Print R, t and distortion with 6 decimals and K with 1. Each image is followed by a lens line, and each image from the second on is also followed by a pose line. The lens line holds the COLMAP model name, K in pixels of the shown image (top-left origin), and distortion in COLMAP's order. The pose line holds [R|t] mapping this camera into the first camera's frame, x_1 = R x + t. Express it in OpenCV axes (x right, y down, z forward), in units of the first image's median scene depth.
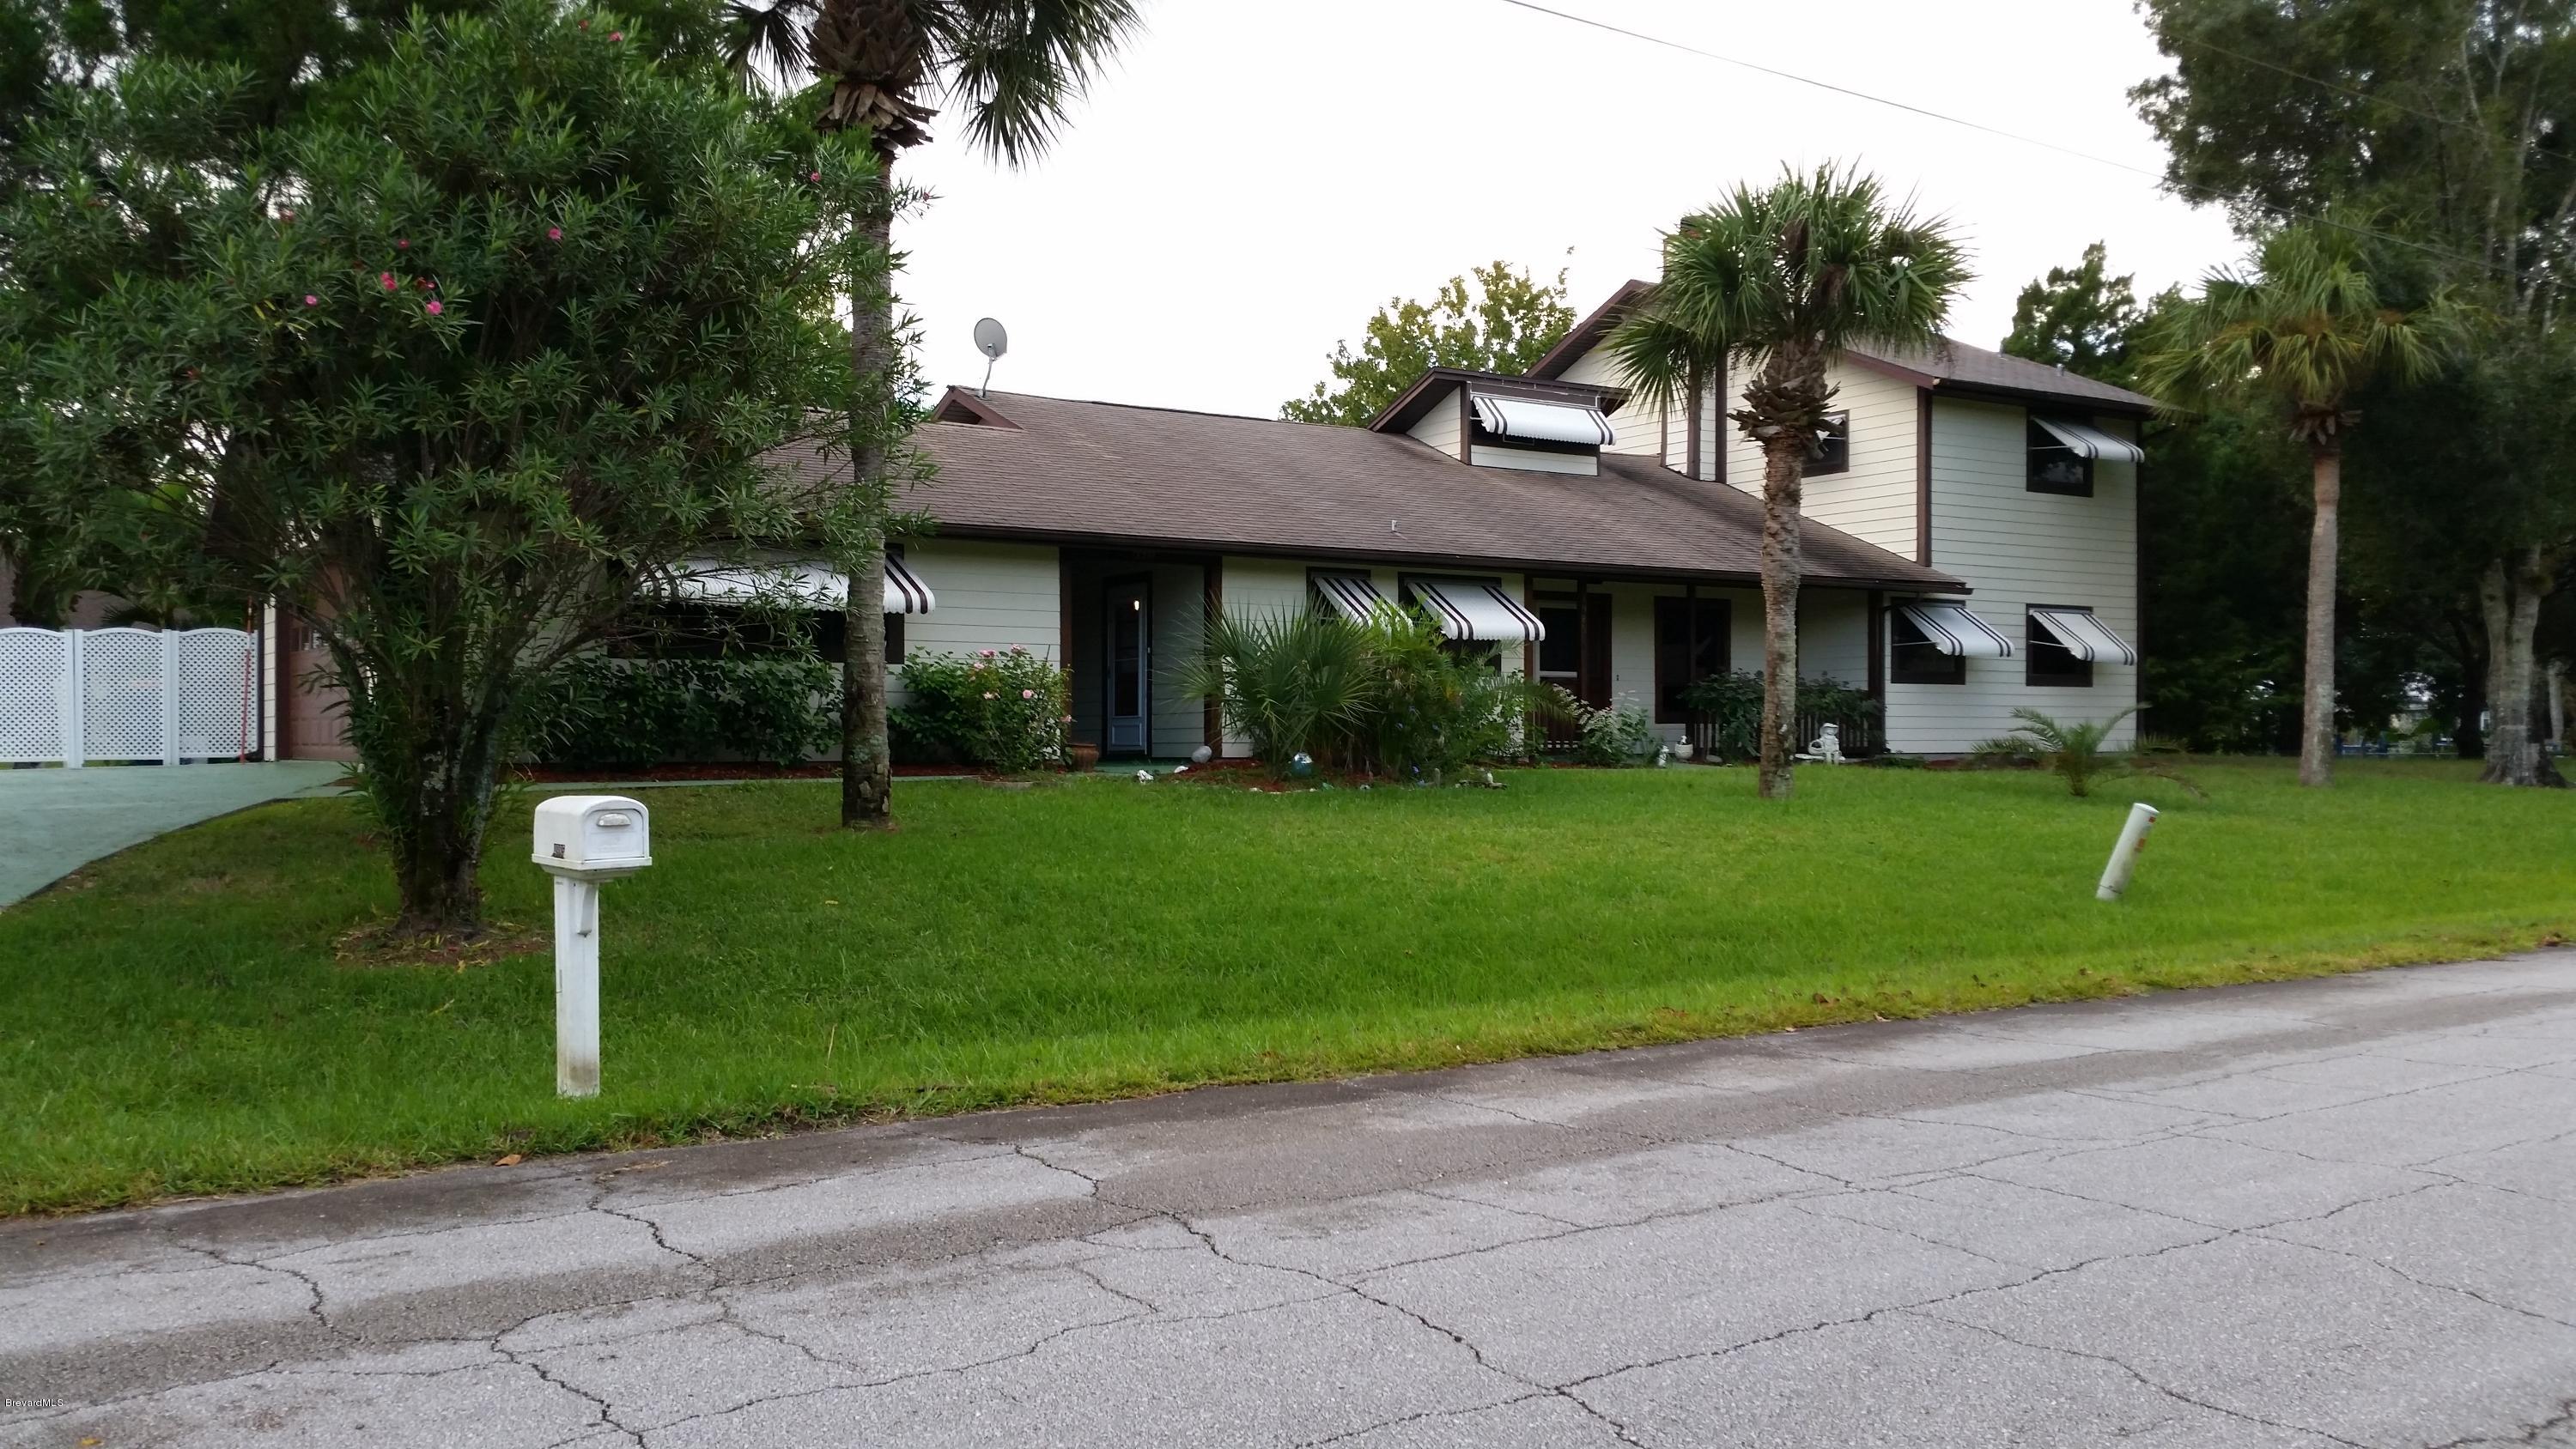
lens RADIAL K [[2087.1, 0, 1301.6], [0, 2087.1, 728.6], [0, 0, 1]] dist [0.183111, -0.382962]
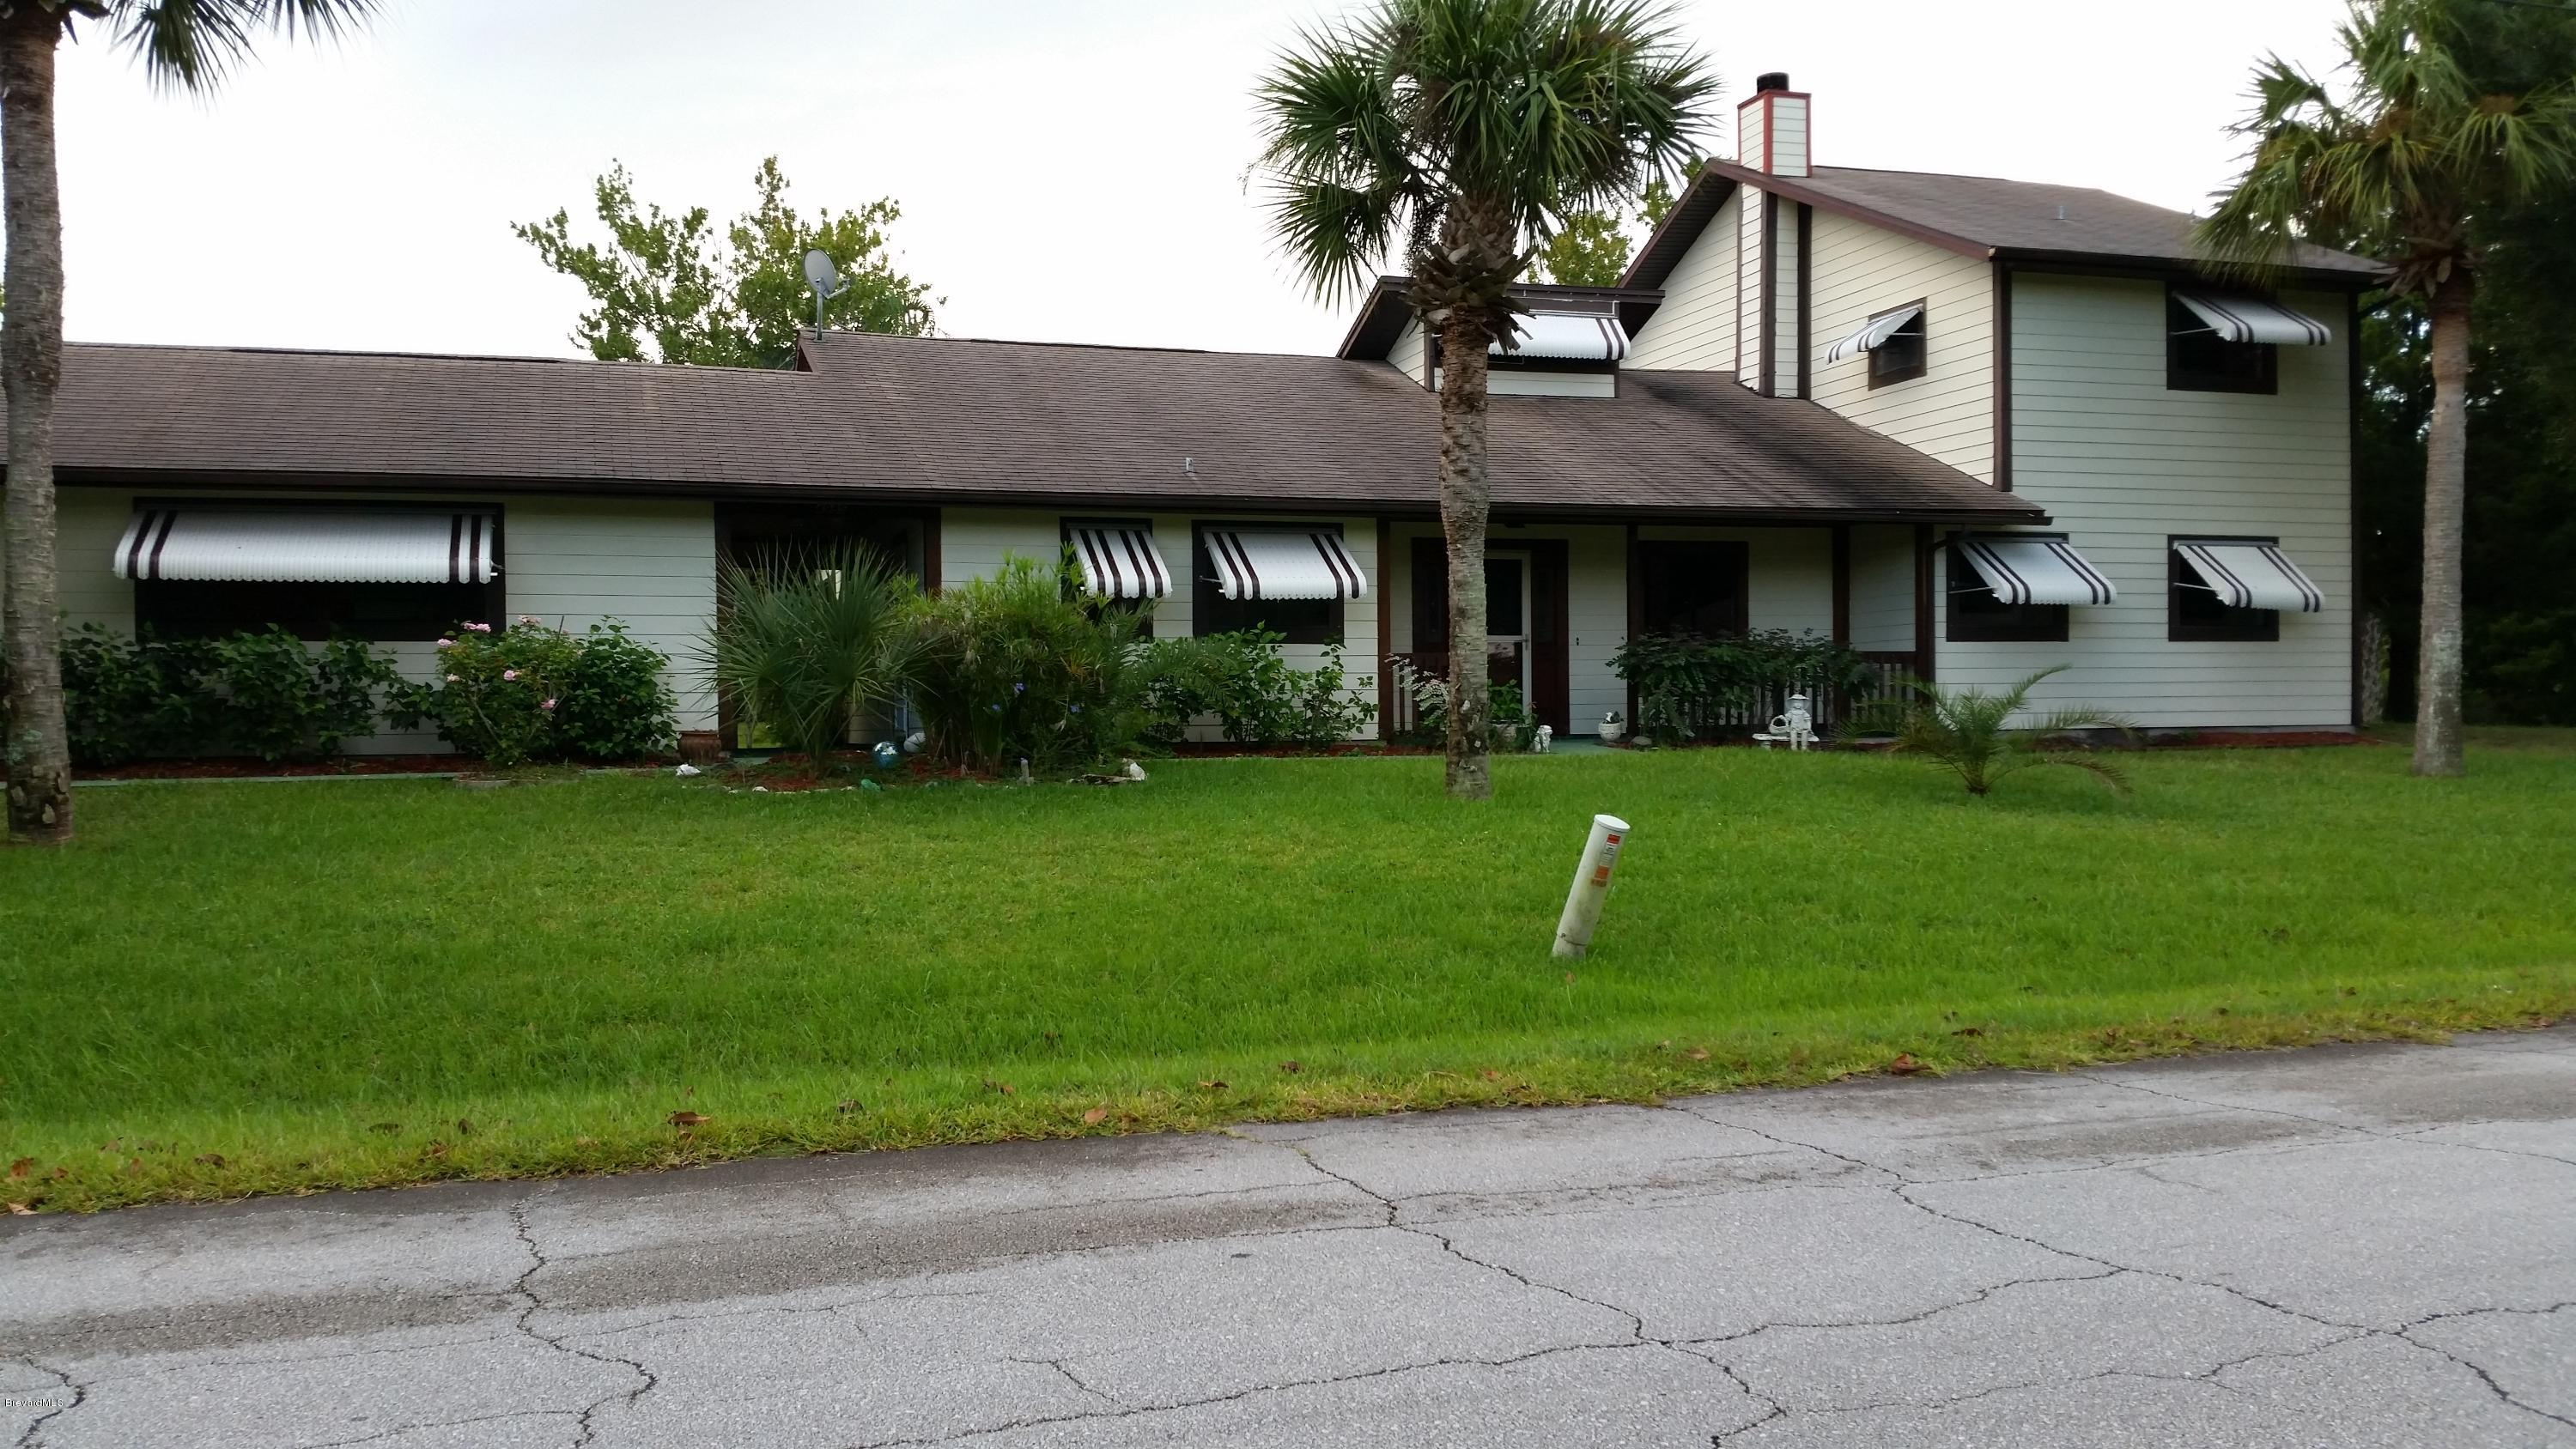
lens RADIAL K [[2087.1, 0, 1301.6], [0, 2087.1, 728.6], [0, 0, 1]] dist [0.183111, -0.382962]
pose [[0.961353, -0.007508, -0.275218, 0.260552], [0.011142, 0.999870, 0.011642, -0.000894], [0.275095, -0.014259, 0.961311, 0.173162]]
